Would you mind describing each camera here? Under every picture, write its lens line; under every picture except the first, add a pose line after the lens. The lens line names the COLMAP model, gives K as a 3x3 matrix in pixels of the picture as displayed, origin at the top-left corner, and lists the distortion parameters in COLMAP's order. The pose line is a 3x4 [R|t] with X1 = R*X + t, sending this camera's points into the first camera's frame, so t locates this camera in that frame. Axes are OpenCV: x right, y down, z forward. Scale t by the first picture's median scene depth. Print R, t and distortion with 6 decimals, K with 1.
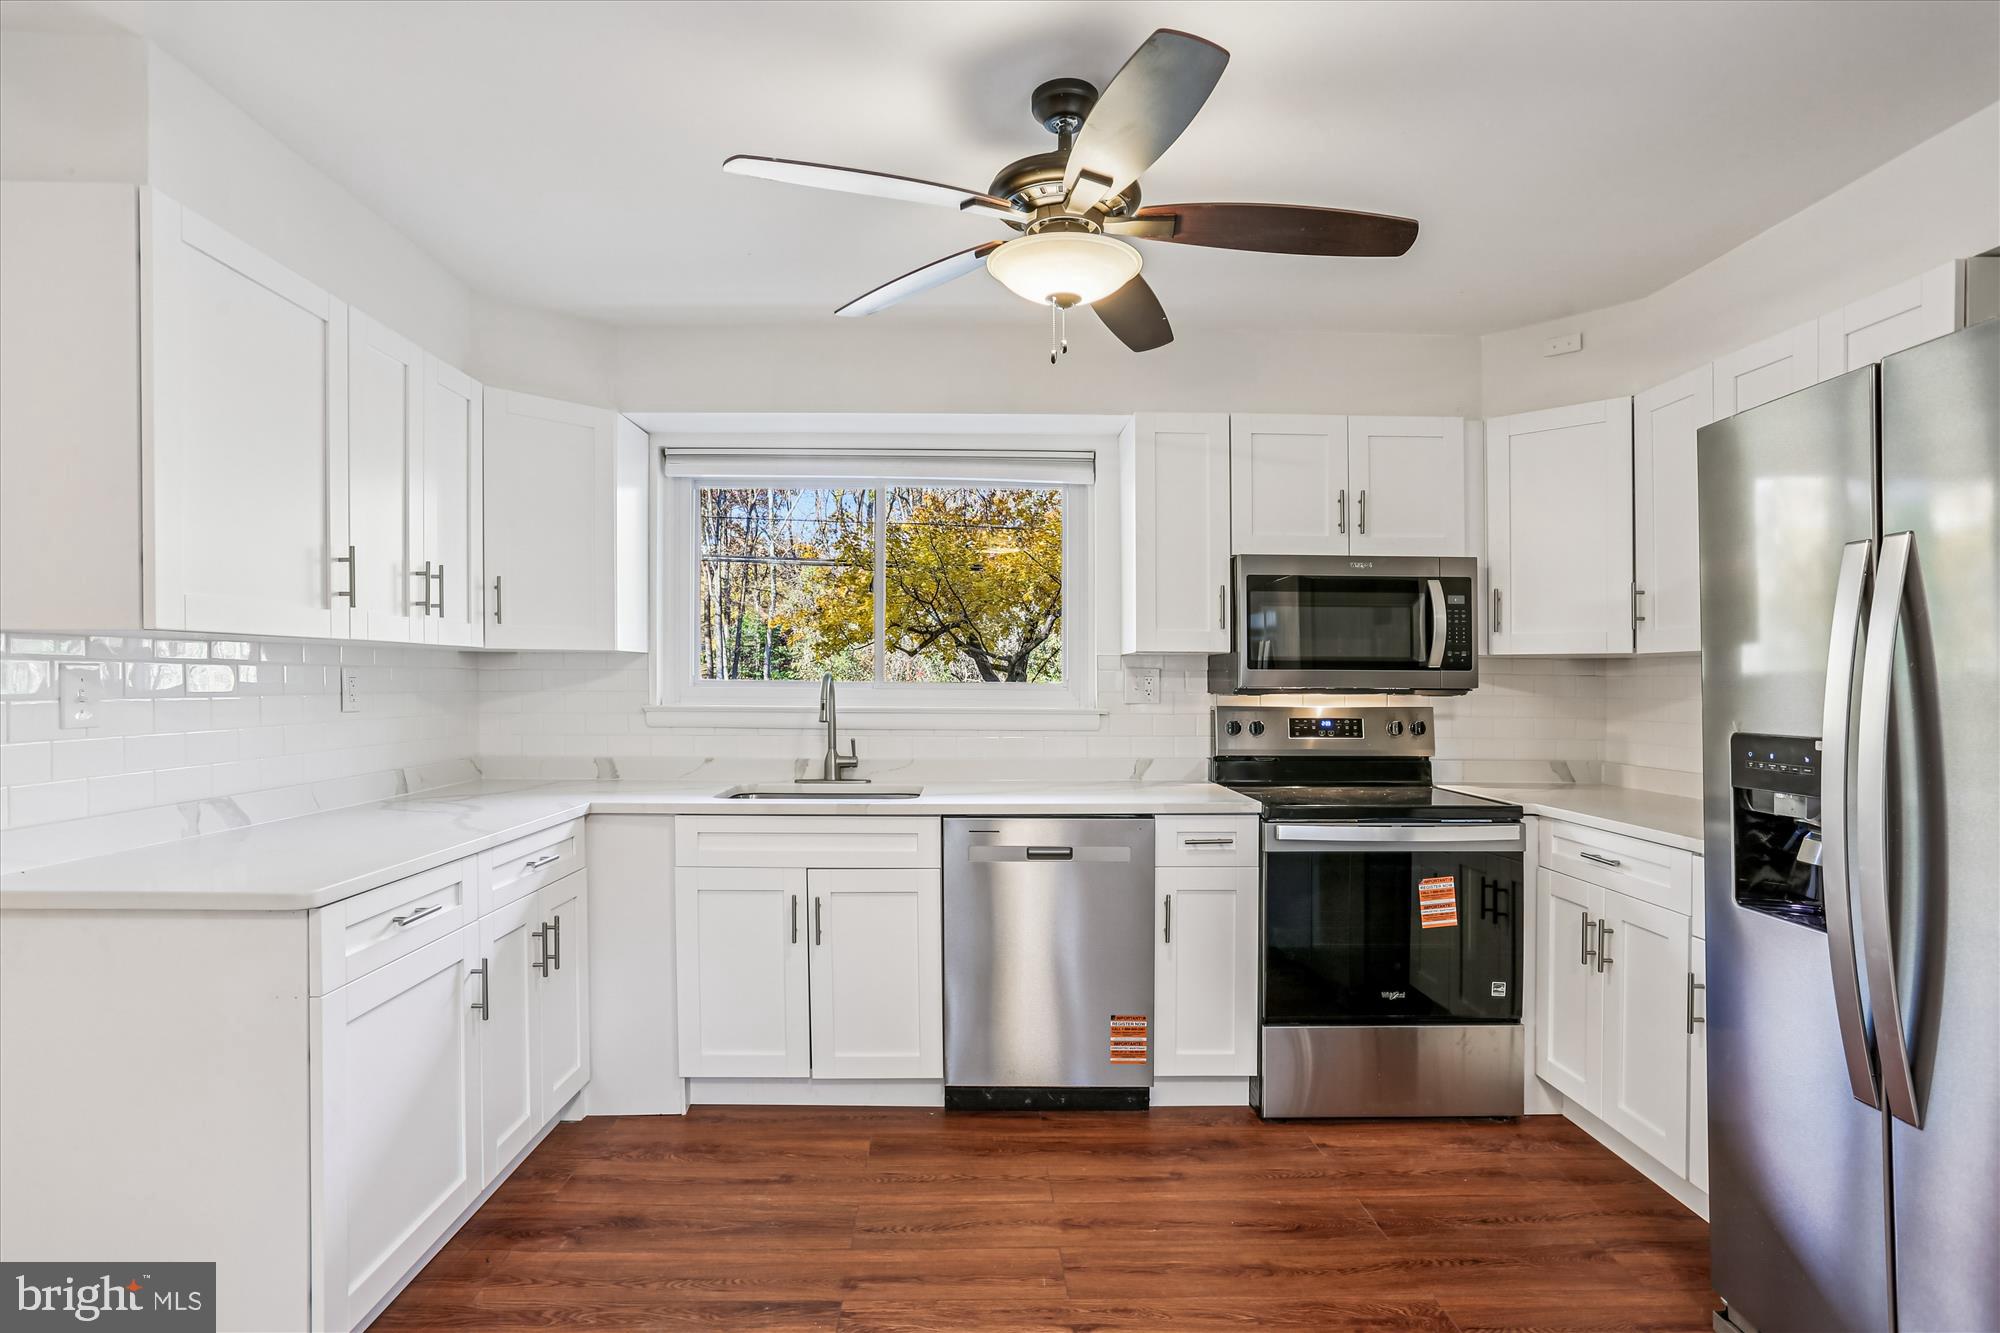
lens RADIAL K [[969.7, 0, 982.5], [0, 969.7, 672.4], [0, 0, 1]] dist [-0.053721, 0.035047]
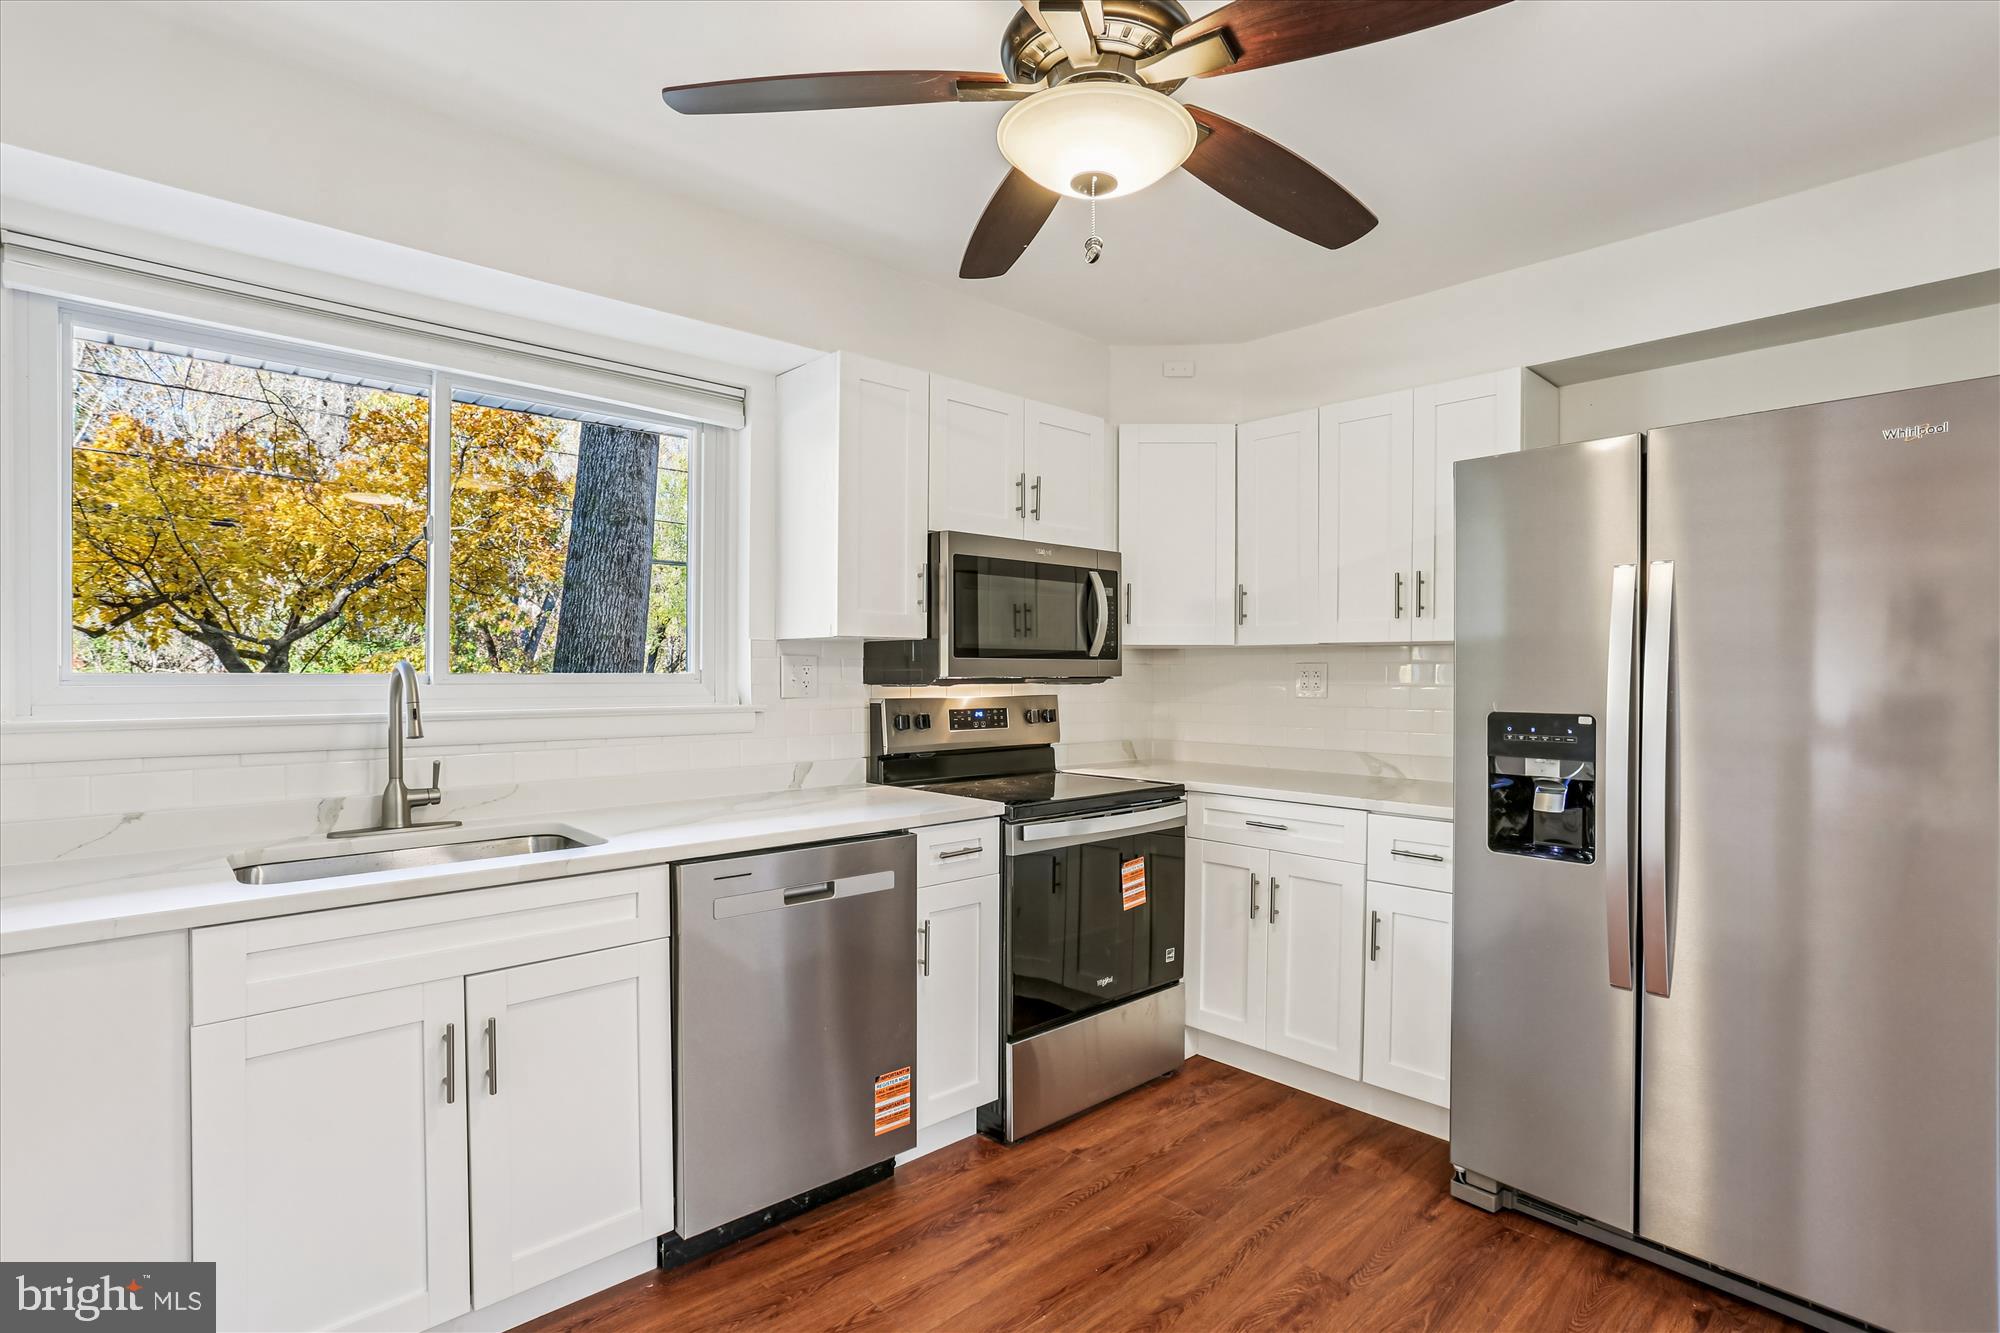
lens RADIAL K [[969.7, 0, 982.5], [0, 969.7, 672.4], [0, 0, 1]] dist [-0.053721, 0.035047]
pose [[0.749811, -0.005511, 0.661630, -0.333067], [-0.002641, 0.999932, 0.011322, 0.000251], [-0.661647, -0.010237, 0.749745, 0.321312]]
